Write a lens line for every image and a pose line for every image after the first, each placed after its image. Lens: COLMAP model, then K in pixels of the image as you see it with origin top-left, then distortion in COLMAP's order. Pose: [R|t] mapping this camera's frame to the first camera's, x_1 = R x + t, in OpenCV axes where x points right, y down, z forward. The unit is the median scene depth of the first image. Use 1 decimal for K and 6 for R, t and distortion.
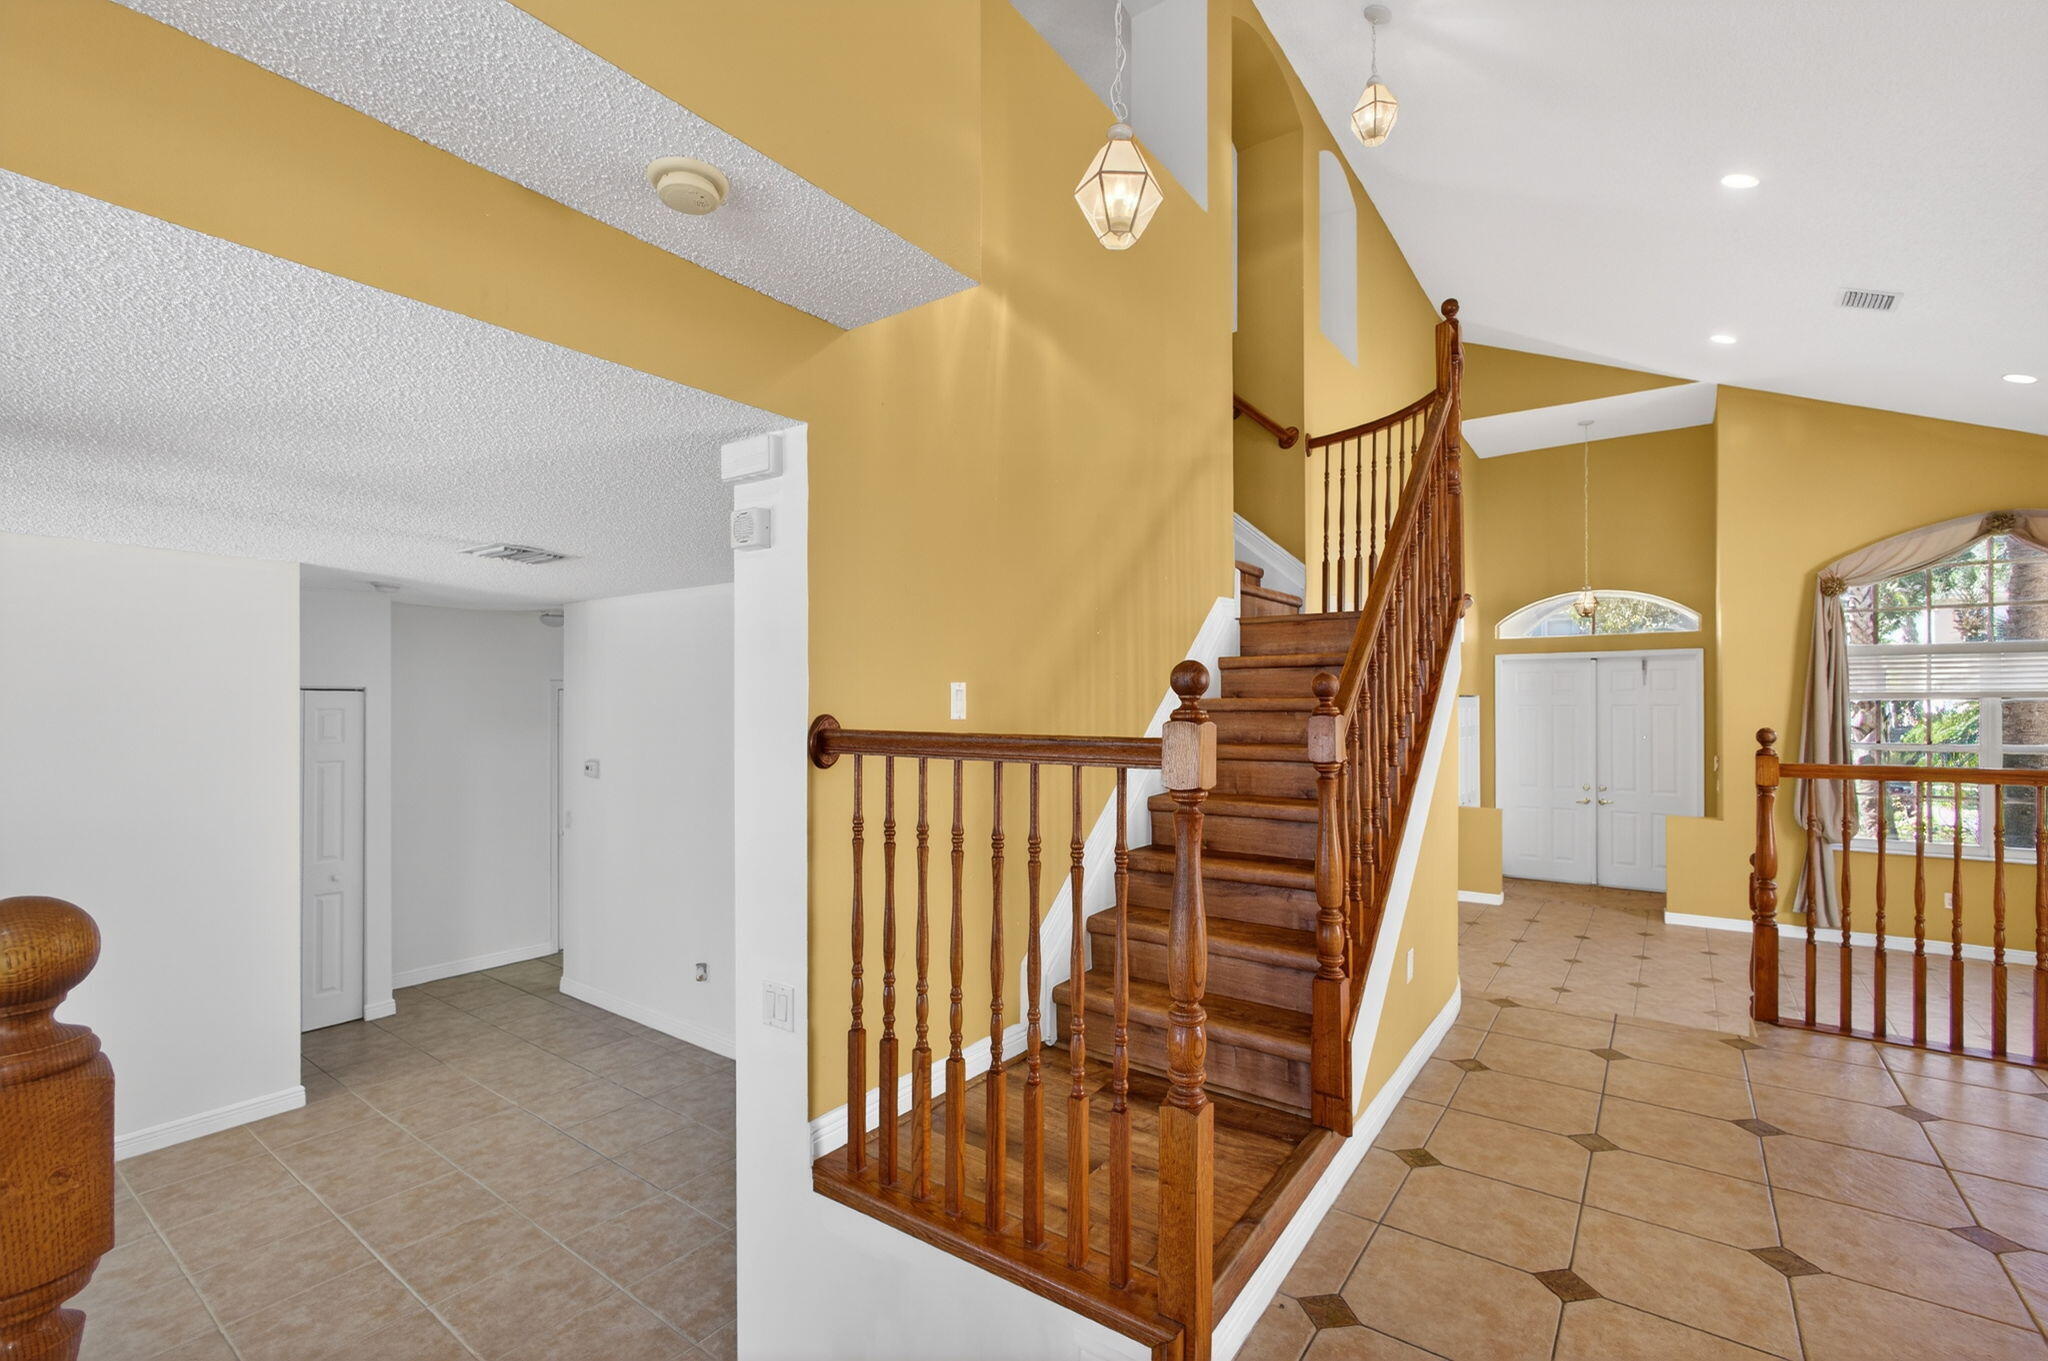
lens RADIAL K [[886.5, 0, 1007.5], [0, 886.5, 691.8], [0, 0, 1]] dist [-0.004020, 0.001689]
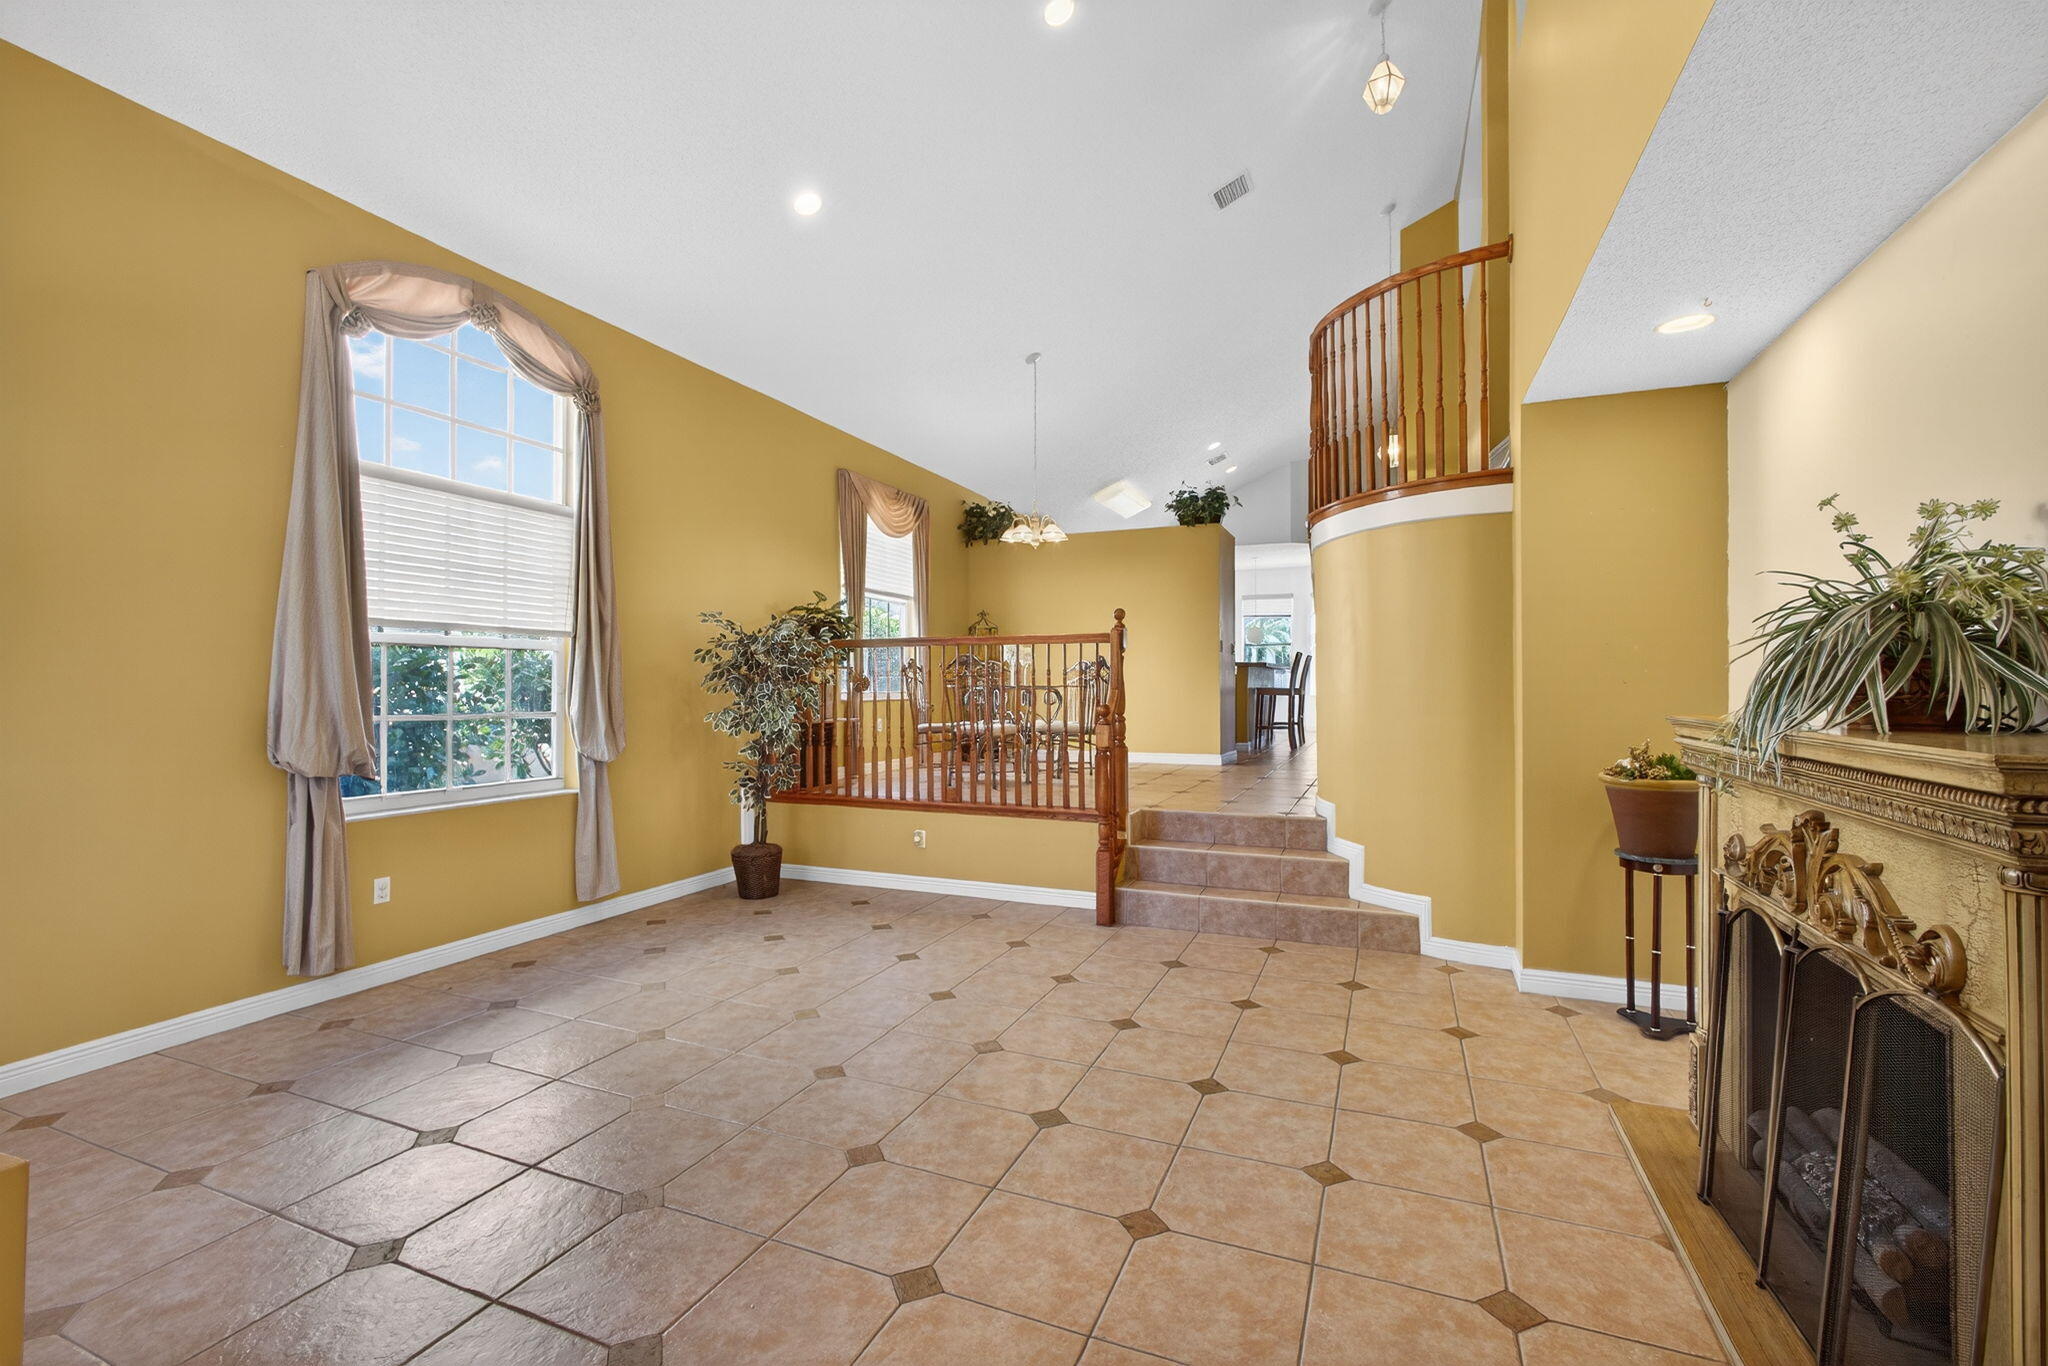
lens RADIAL K [[886.5, 0, 1043.0], [0, 886.5, 678.7], [0, 0, 1]] dist [-0.004020, 0.001689]
pose [[-0.963893, 0.003160, -0.266272, 0.637860], [0.009056, 0.999740, -0.020918, 0.086187], [0.266137, -0.022574, -0.963671, 1.100711]]
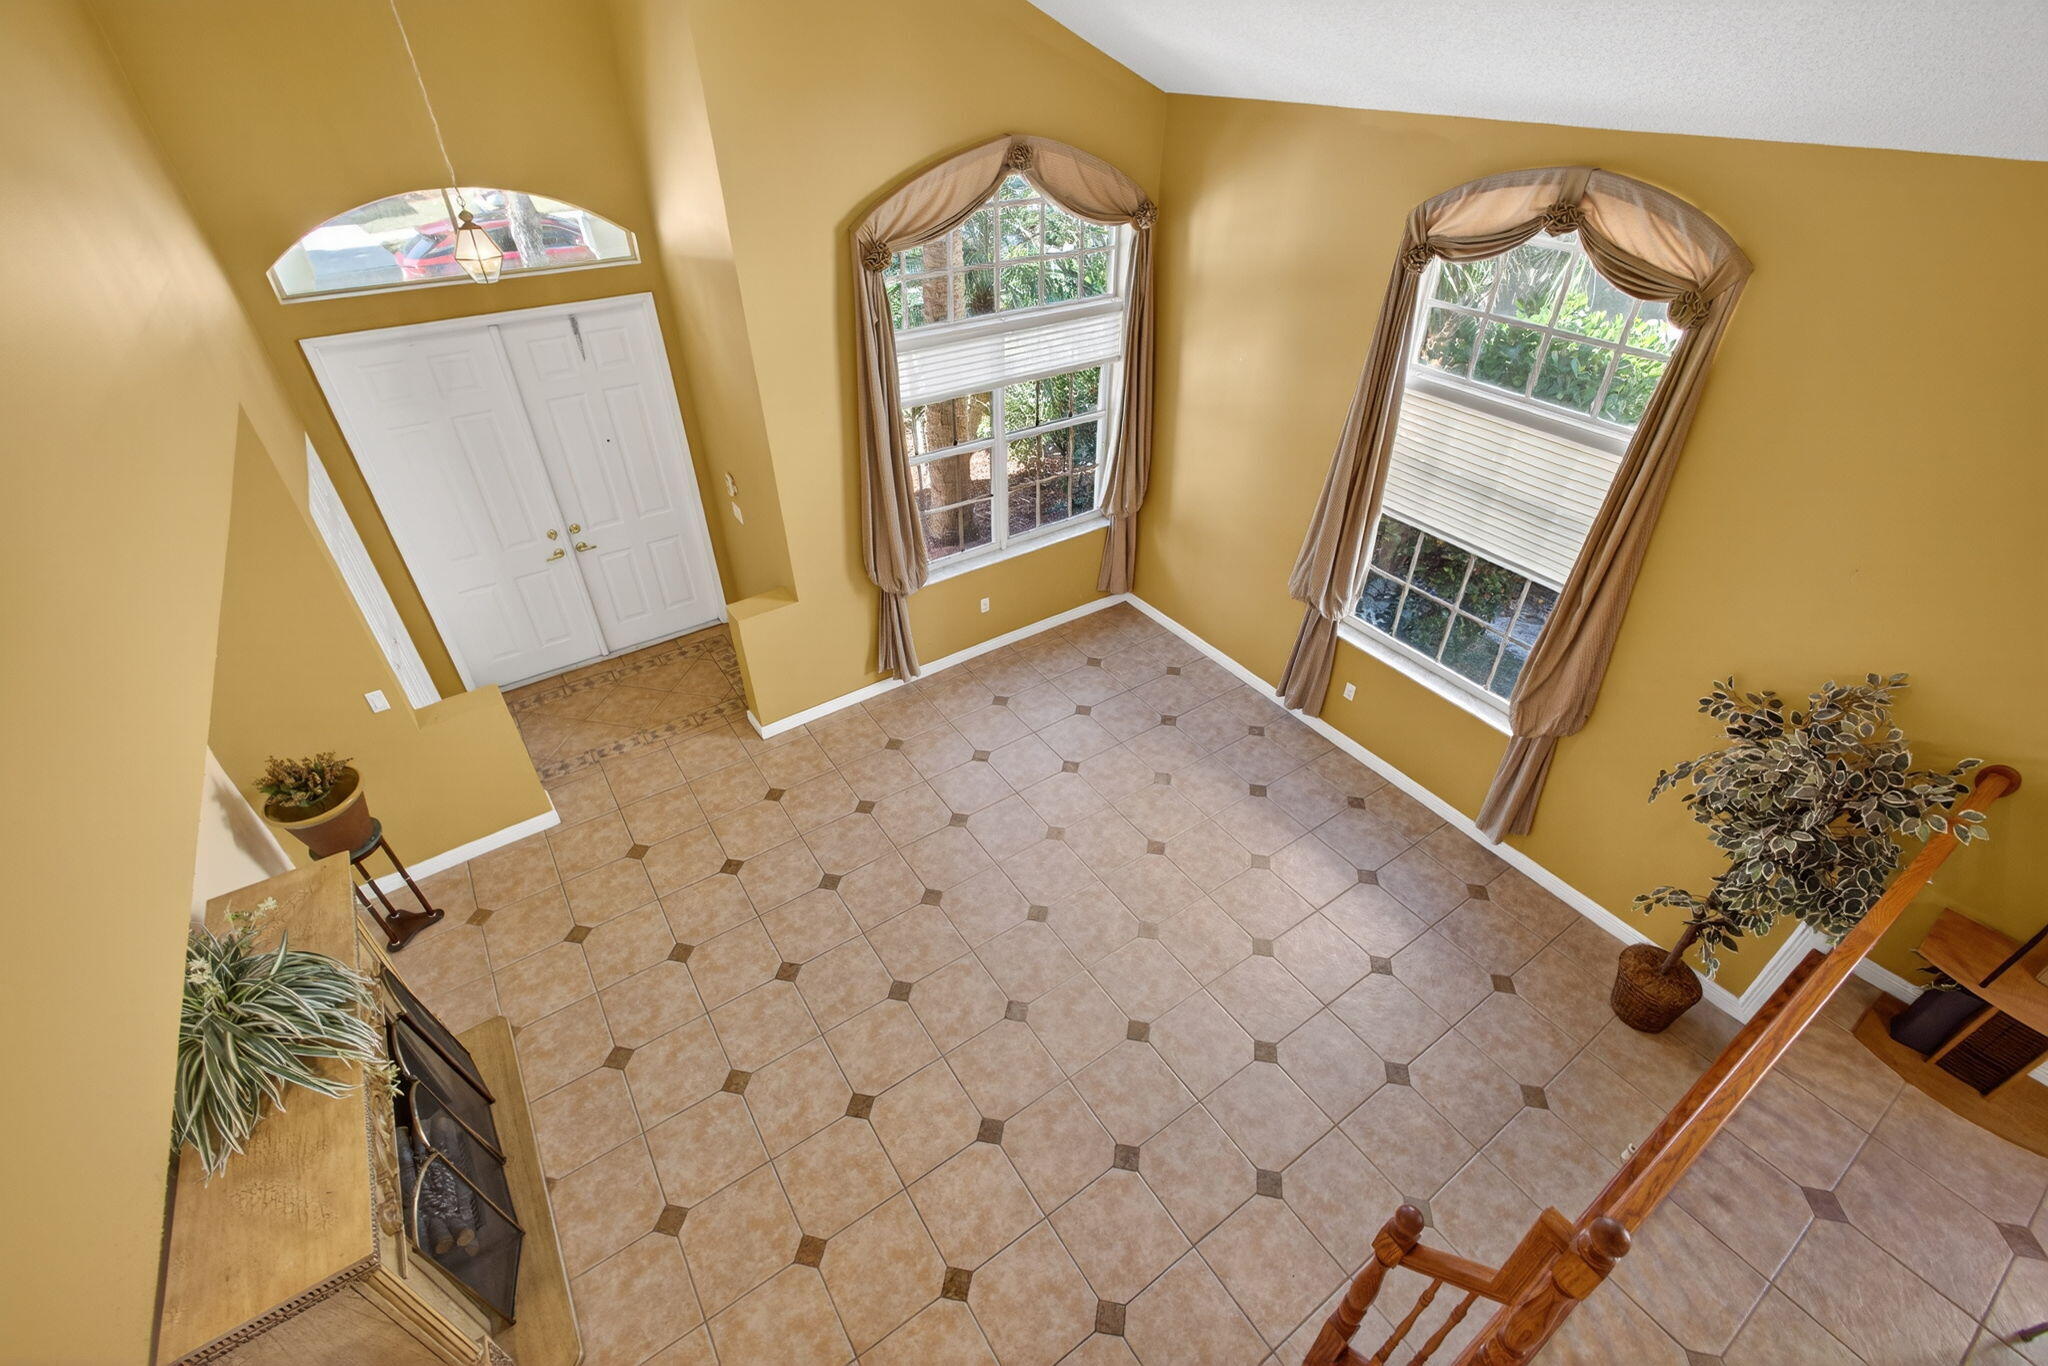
lens RADIAL K [[886.5, 0, 1014.2], [0, 886.5, 674.1], [0, 0, 1]] dist [-0.004020, 0.001689]
pose [[0.323371, -0.568649, 0.756353, 0.262905], [-0.009217, 0.797367, 0.603425, -0.234735], [-0.946228, -0.202101, 0.252604, 0.595706]]
